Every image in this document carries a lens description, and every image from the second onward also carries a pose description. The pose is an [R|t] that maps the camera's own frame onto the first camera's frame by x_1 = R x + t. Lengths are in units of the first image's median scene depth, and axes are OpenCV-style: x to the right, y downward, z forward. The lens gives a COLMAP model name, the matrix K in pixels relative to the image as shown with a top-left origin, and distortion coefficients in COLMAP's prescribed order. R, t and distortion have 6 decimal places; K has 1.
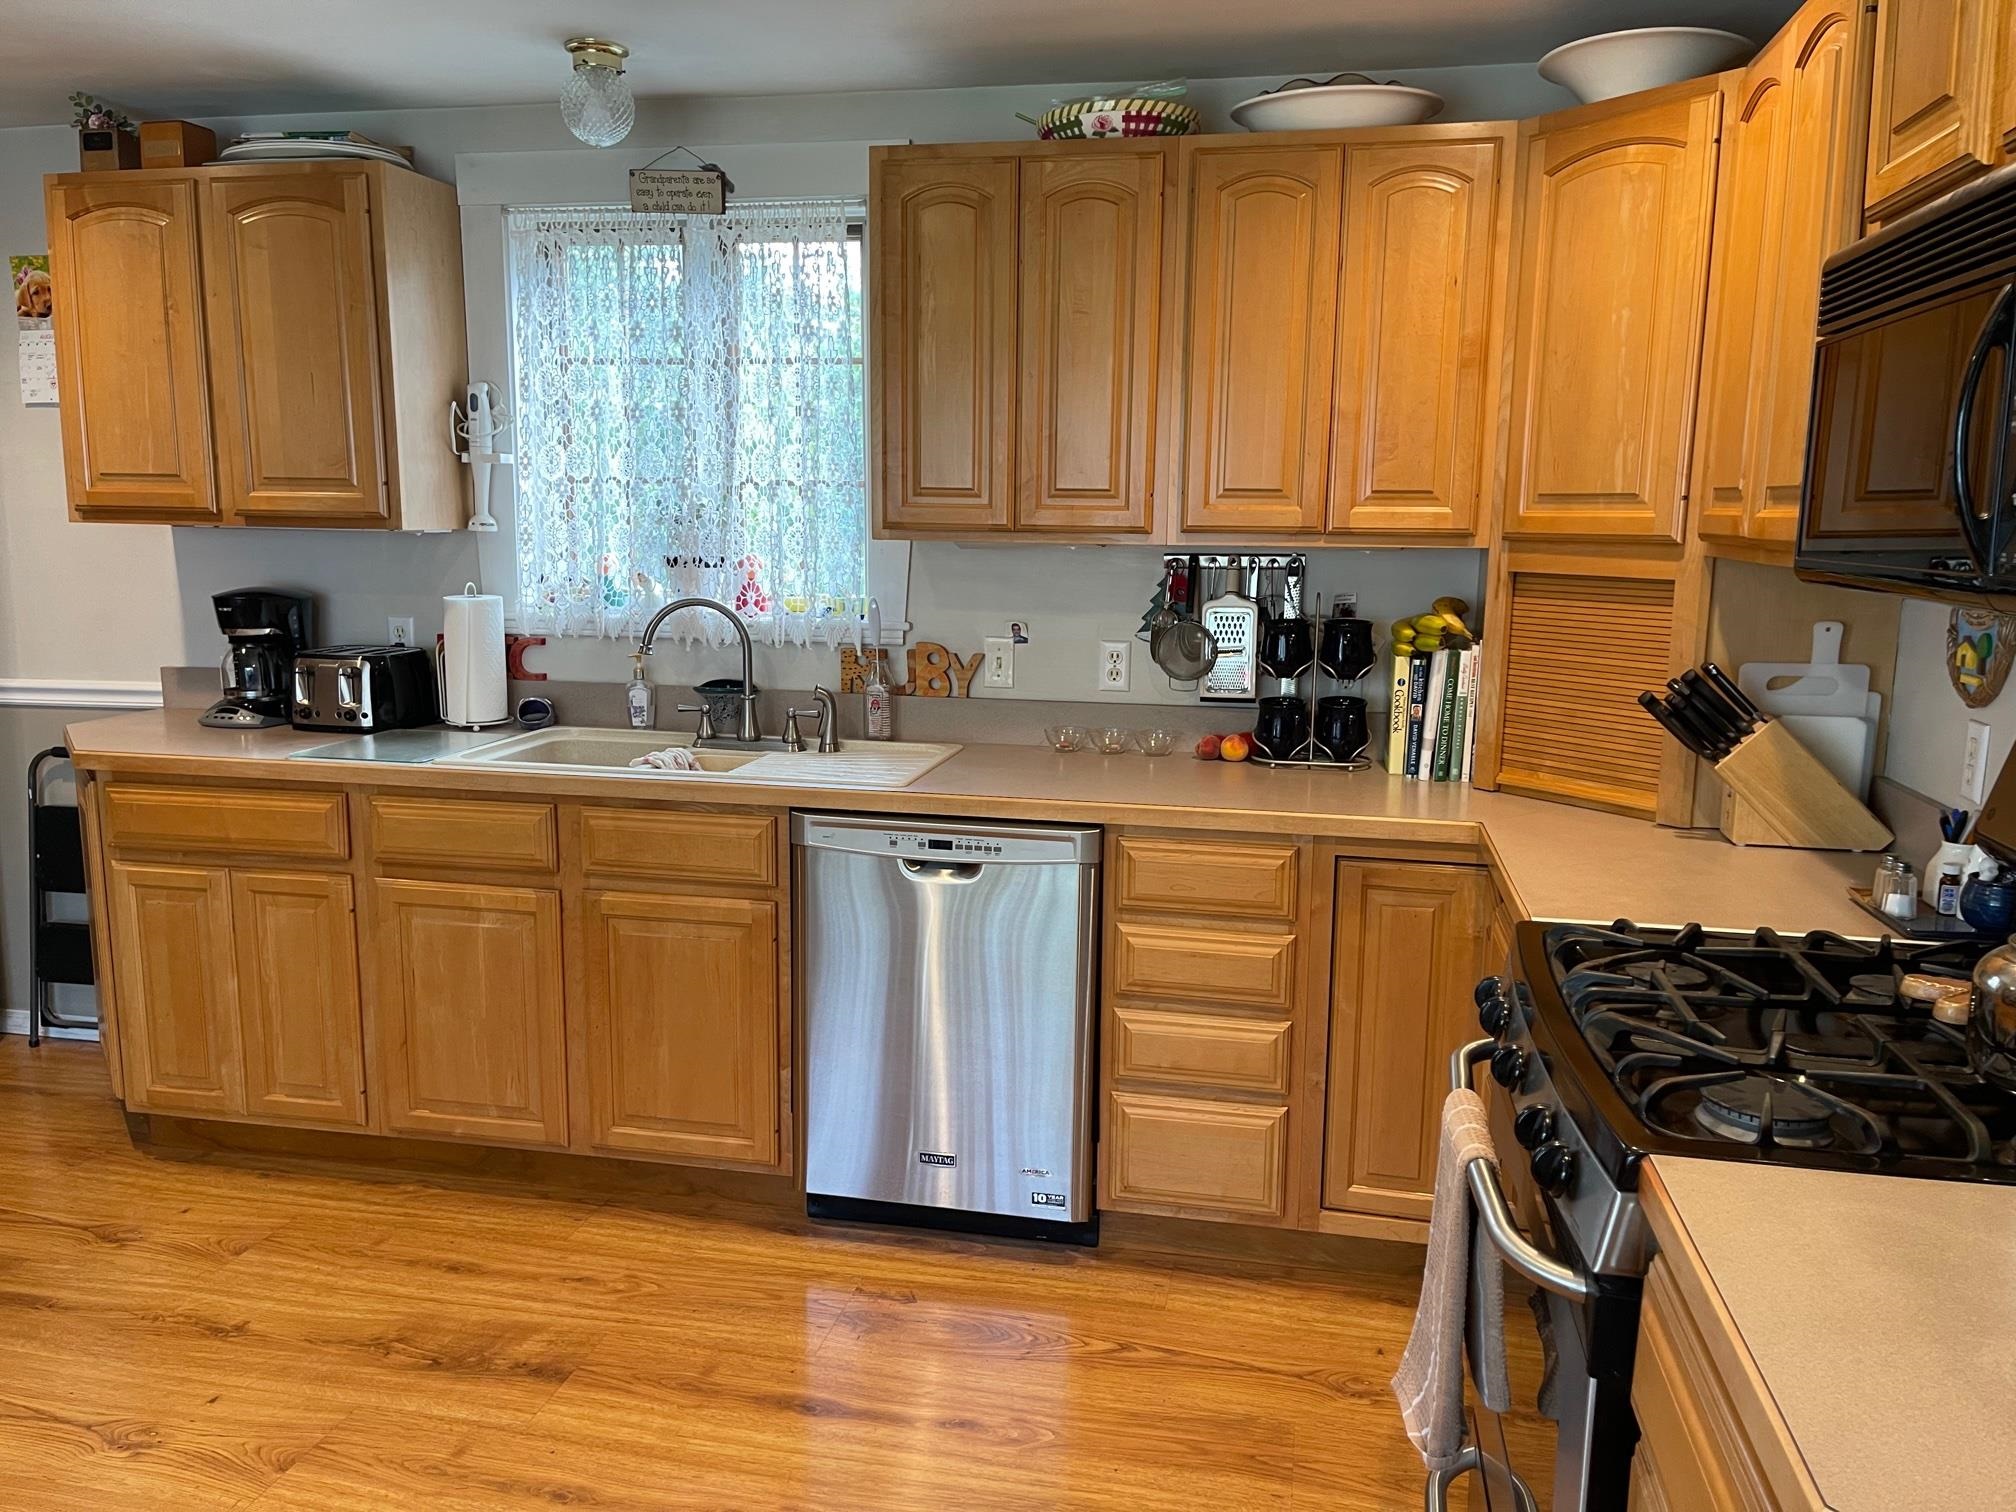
lens RADIAL K [[1530.0, 0, 1021.9], [0, 1530.0, 766.4], [0, 0, 1]] dist [0.086654, -0.114212]
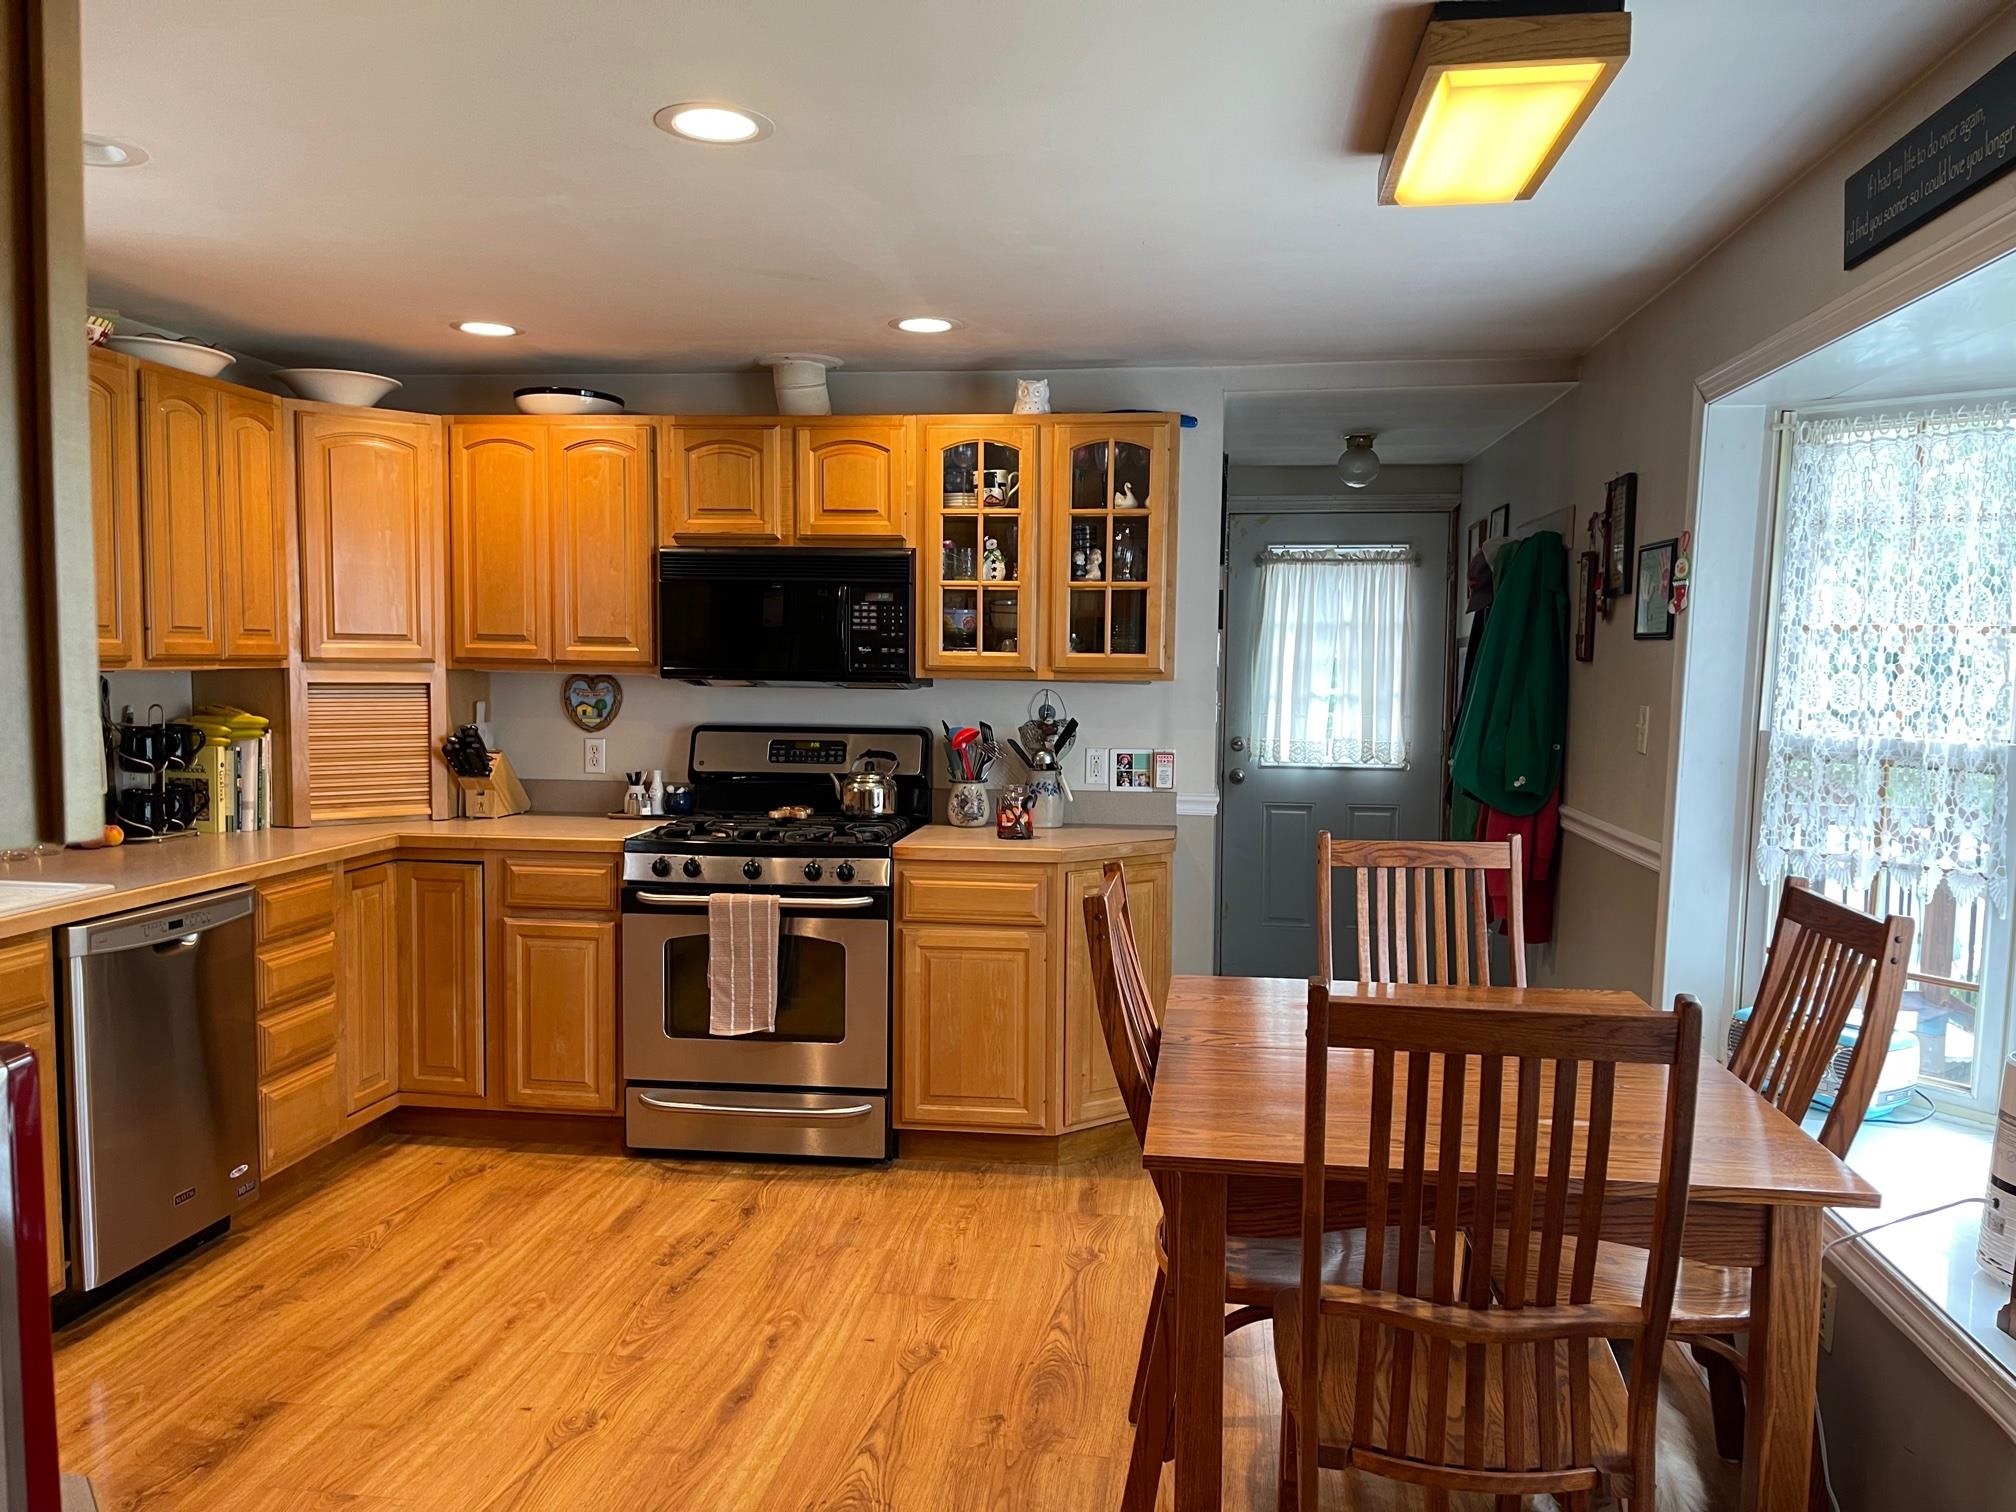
lens RADIAL K [[1516.8, 0, 997.0], [0, 1516.8, 770.6], [0, 0, 1]] dist [0.089916, -0.123008]
pose [[-0.064542, -0.085649, 0.994233, -1.128630], [0.158299, 0.982816, 0.094941, -0.068097], [-0.985280, 0.163514, -0.049875, 0.370632]]
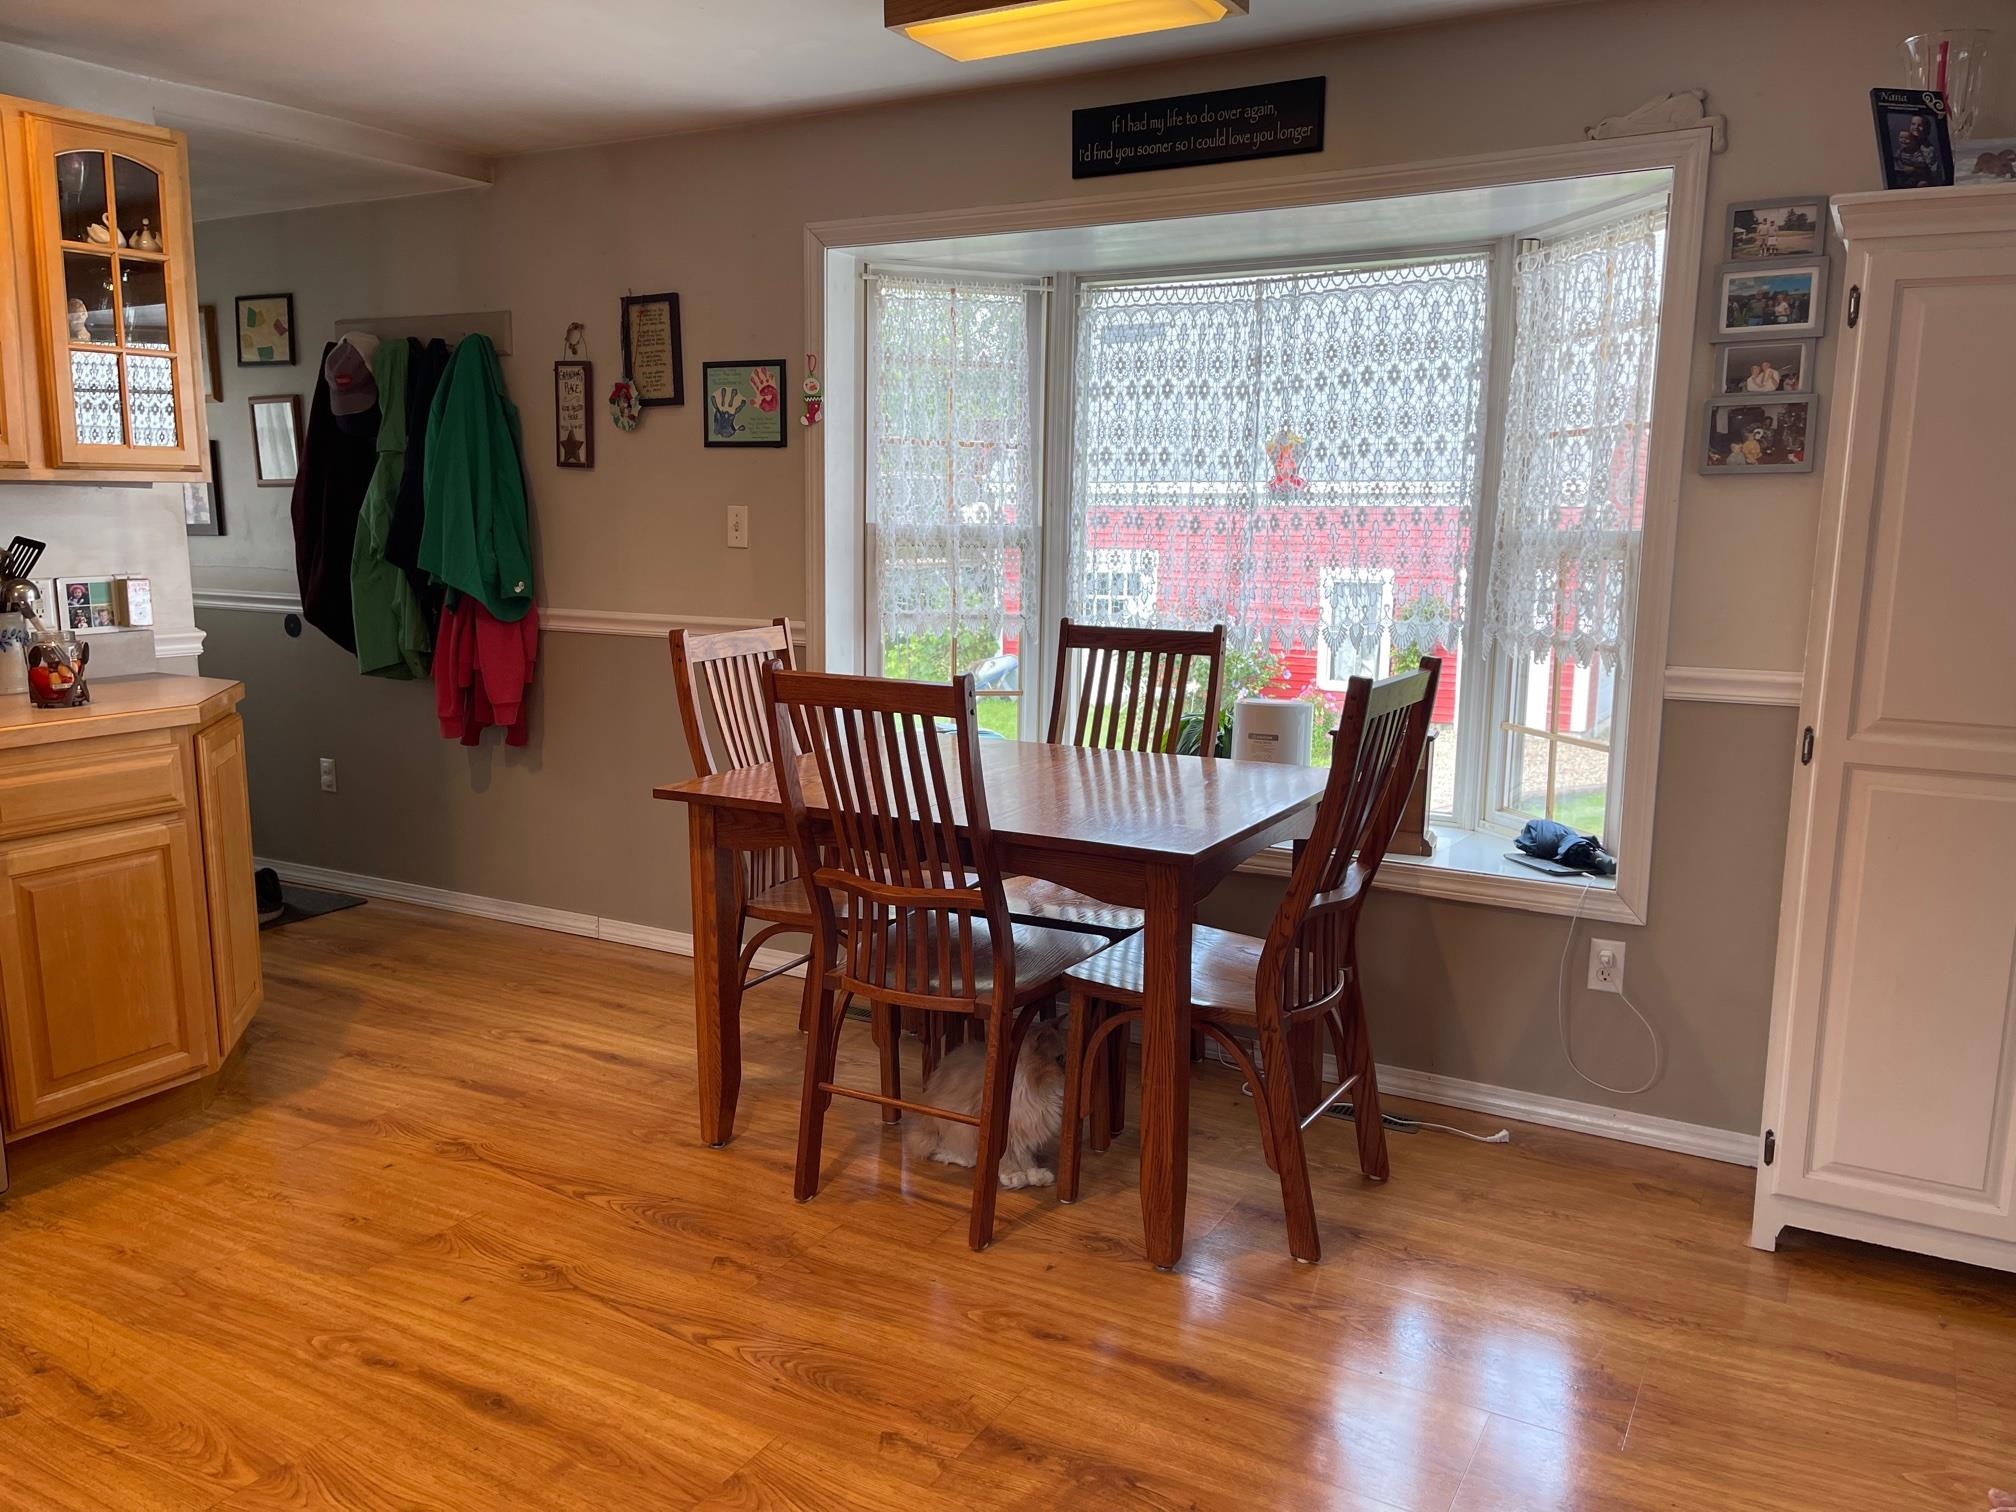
lens RADIAL K [[1530.0, 0, 1021.9], [0, 1530.0, 766.4], [0, 0, 1]] dist [0.086654, -0.114212]
pose [[-0.950033, -0.069673, 0.304274, -0.666085], [0.036820, 0.942953, 0.330882, -0.149306], [-0.309970, 0.325553, -0.893271, 1.021023]]
